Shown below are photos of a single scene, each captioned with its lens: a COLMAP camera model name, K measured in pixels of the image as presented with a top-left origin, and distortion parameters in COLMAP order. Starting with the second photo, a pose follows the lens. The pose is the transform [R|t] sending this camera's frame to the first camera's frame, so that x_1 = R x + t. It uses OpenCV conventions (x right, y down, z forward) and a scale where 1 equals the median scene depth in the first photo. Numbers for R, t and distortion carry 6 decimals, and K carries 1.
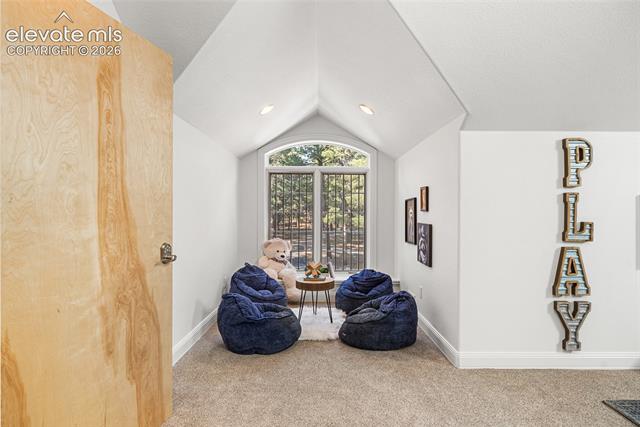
lens RADIAL K [[377.0, 0, 319.5], [0, 377.0, 216.8], [0, 0, 1]] dist [0.002047, 0.000236]
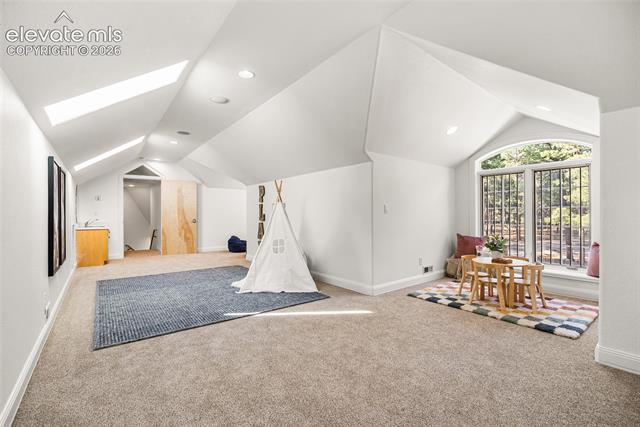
lens RADIAL K [[284.5, 0, 320.1], [0, 284.5, 213.0], [0, 0, 1]] dist [-0.000546, -0.000796]
pose [[0.618658, -0.003992, -0.785650, 2.733790], [0.009087, 0.999957, 0.002075, 0.003789], [0.785608, -0.008423, 0.618668, -0.038096]]
